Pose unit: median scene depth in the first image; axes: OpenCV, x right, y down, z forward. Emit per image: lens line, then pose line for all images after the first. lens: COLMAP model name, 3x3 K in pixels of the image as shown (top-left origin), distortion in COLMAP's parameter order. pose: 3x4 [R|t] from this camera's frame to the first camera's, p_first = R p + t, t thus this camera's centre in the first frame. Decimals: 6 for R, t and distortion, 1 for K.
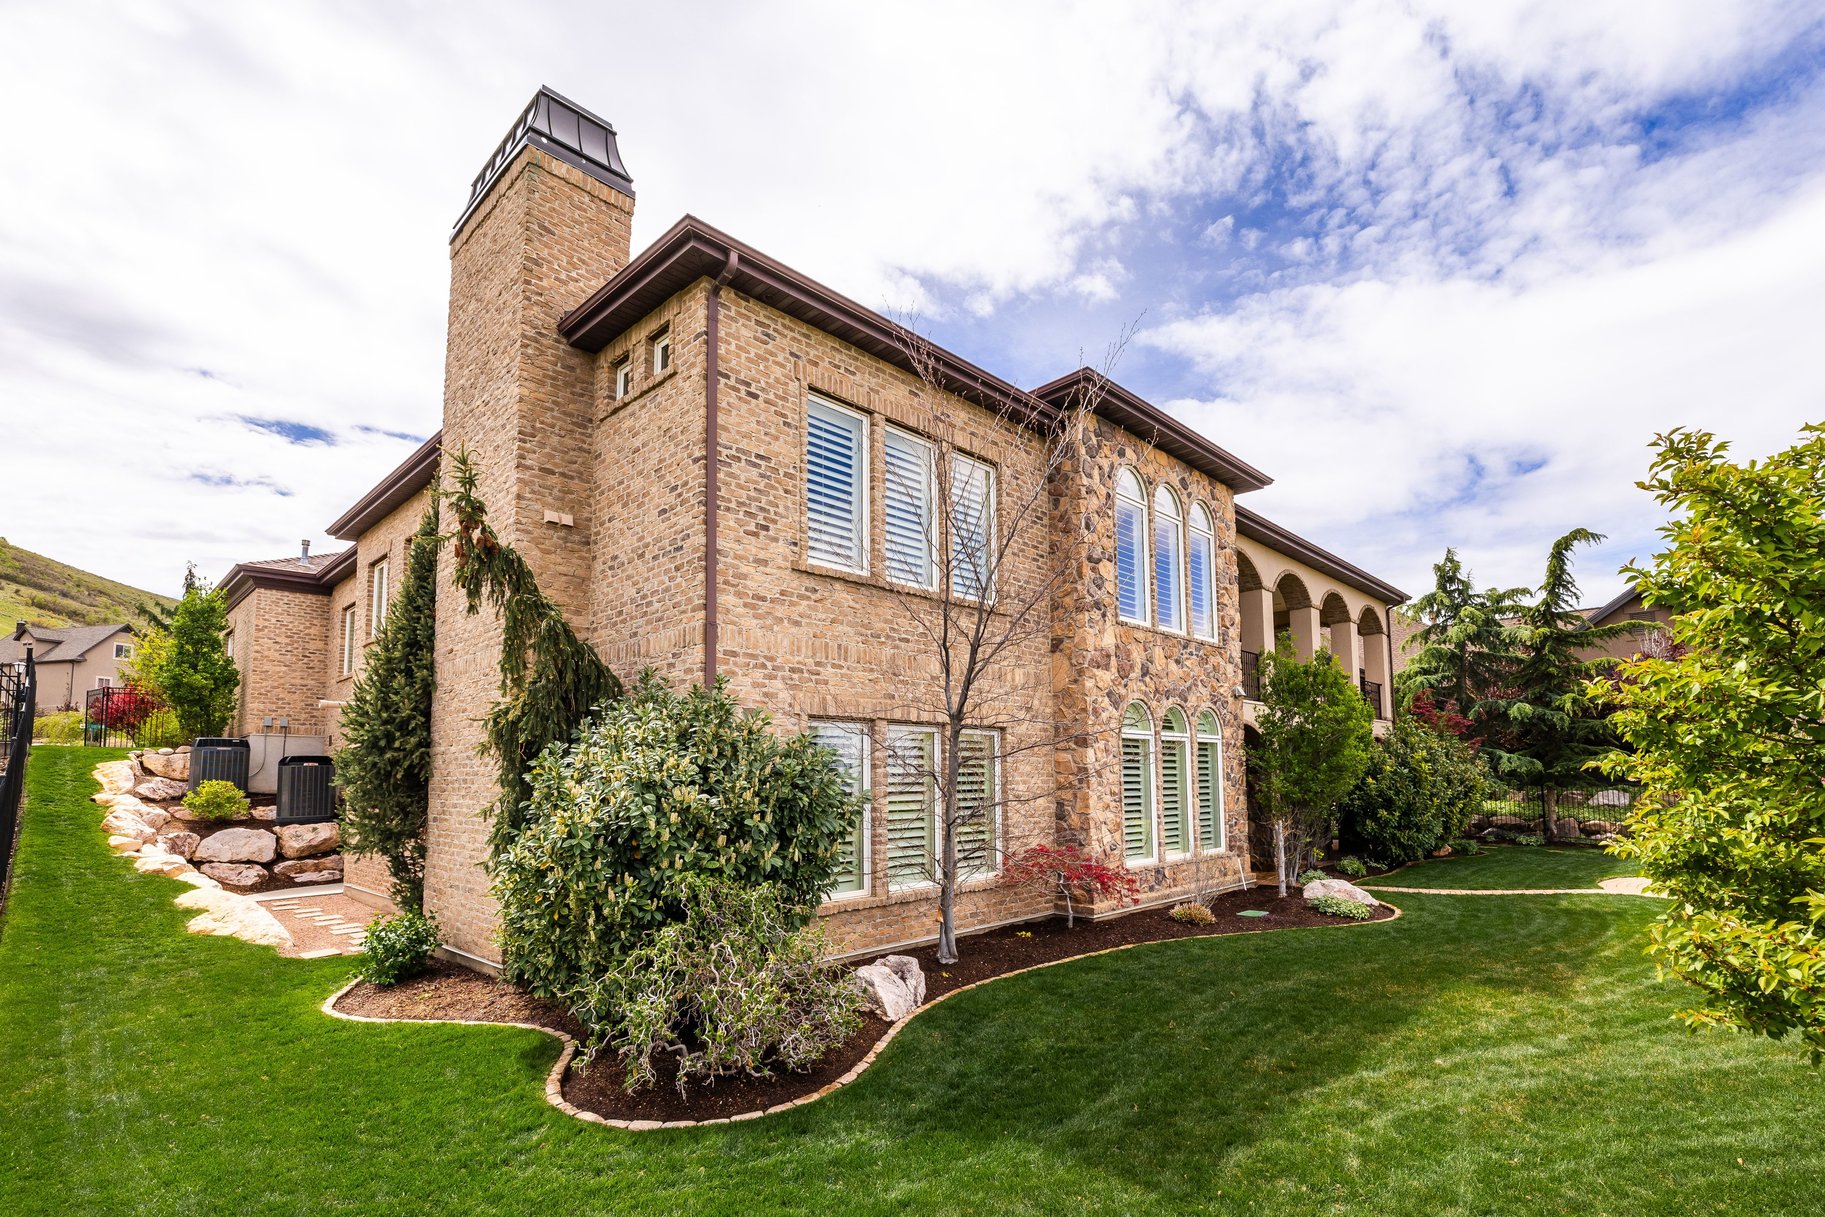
lens RADIAL K [[990.5, 0, 915.3], [0, 990.5, 681.1], [0, 0, 1]] dist [0.003101, 0.001270]
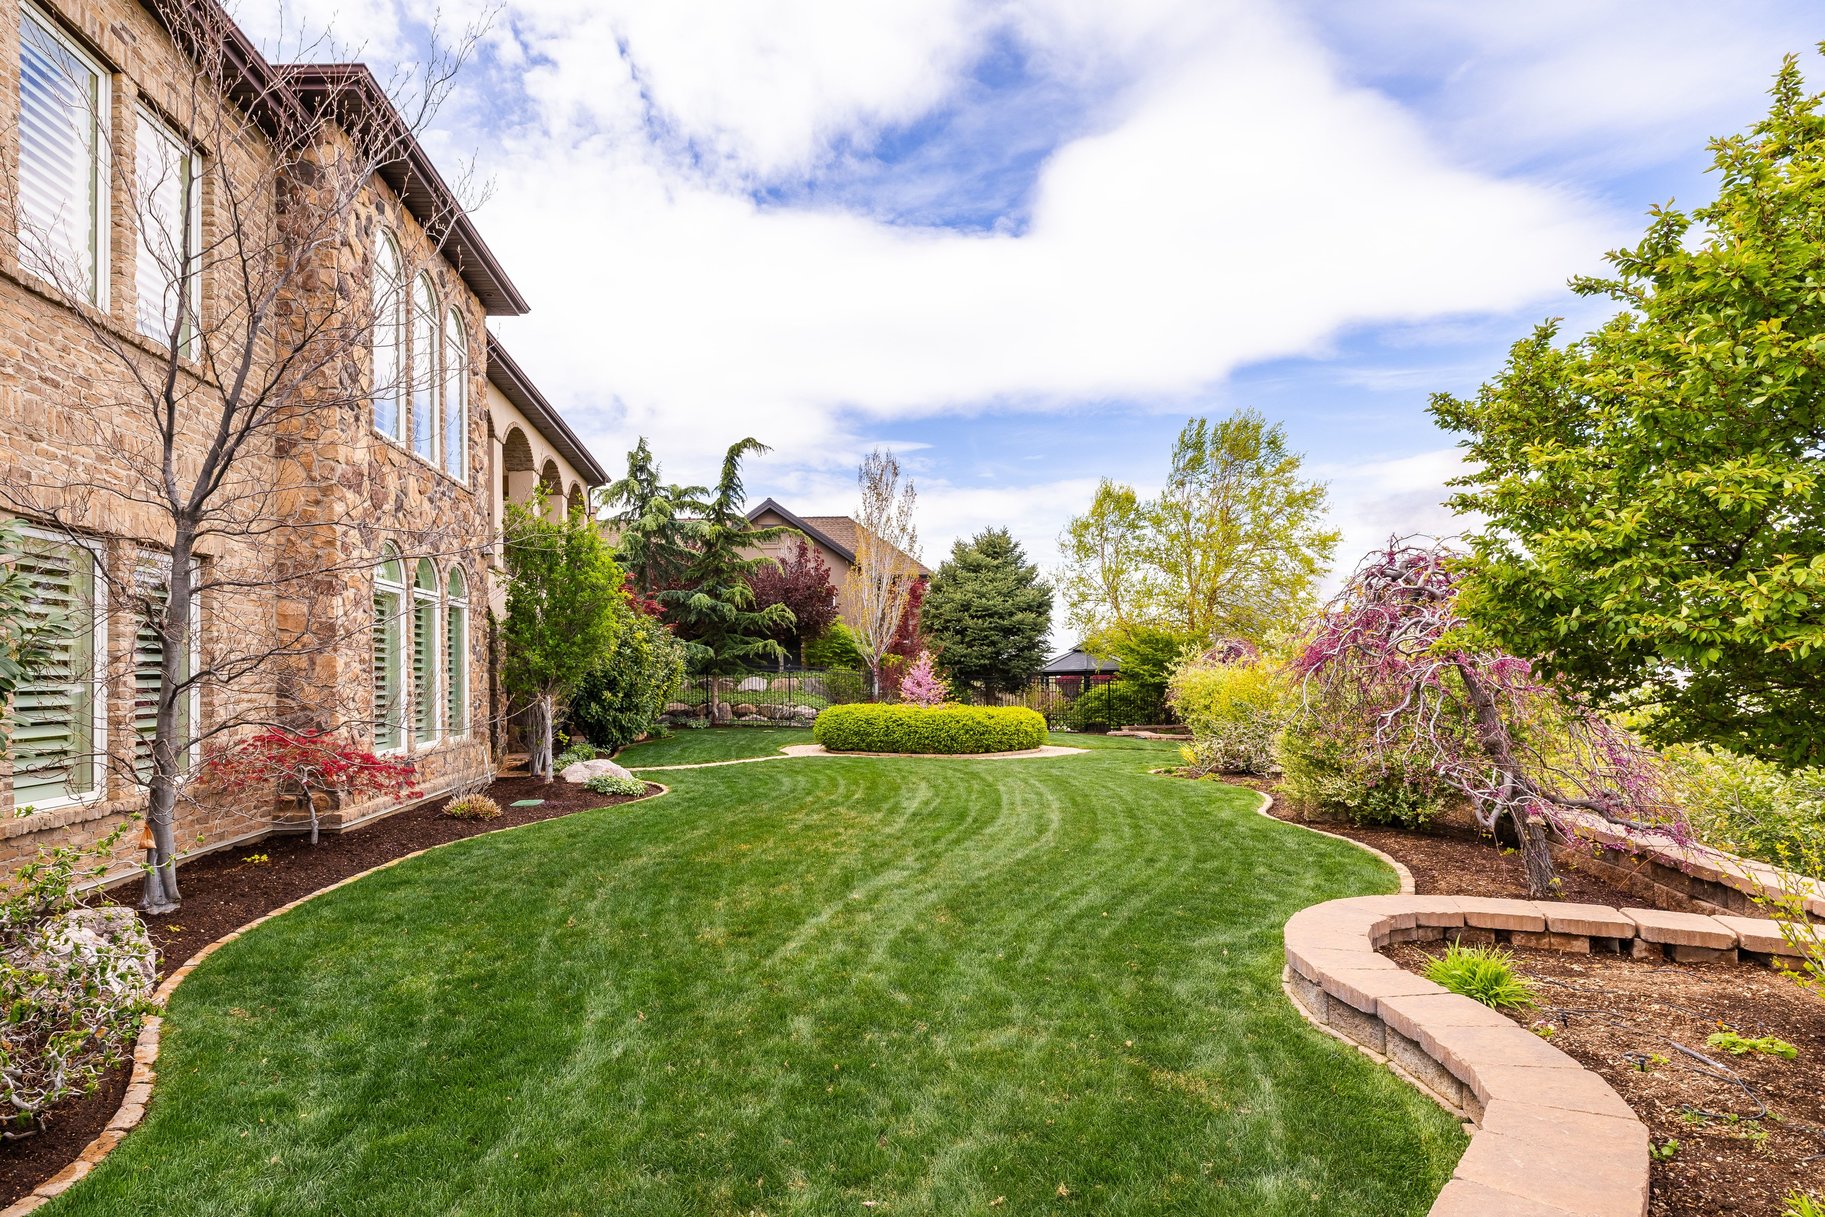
lens RADIAL K [[1024.7, 0, 929.3], [0, 1024.7, 637.6], [0, 0, 1]] dist [-0.004407, 0.000546]
pose [[0.622421, 0.020593, 0.782411, -0.130963], [-0.047751, 0.998791, 0.011699, 0.064284], [-0.781224, -0.044642, 0.622652, 0.184625]]
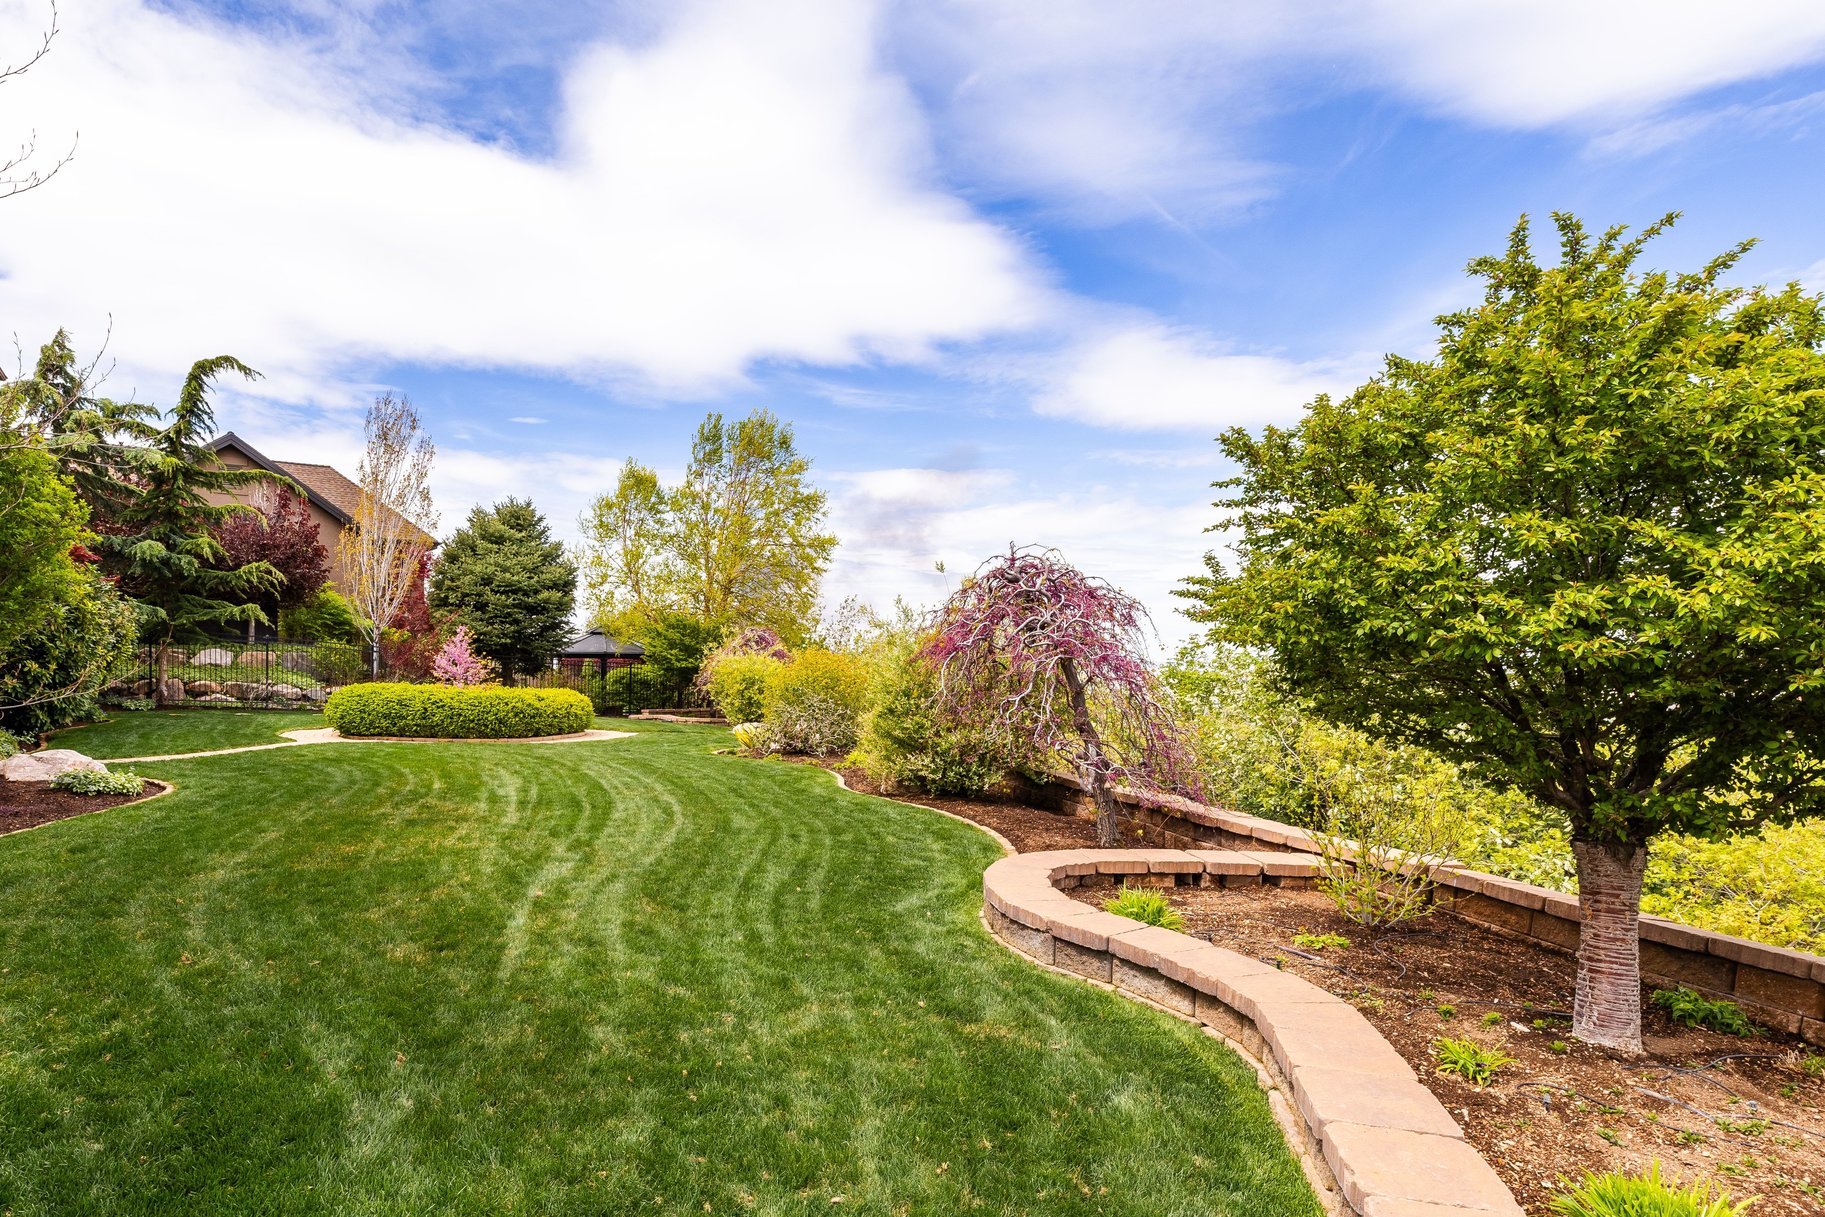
lens RADIAL K [[990.5, 0, 915.3], [0, 990.5, 681.1], [0, 0, 1]] dist [0.003101, 0.001270]
pose [[0.162683, -0.016301, 0.986544, -0.168455], [-0.091989, 0.995258, 0.031614, 0.077345], [-0.982381, -0.095894, 0.160412, 0.312210]]
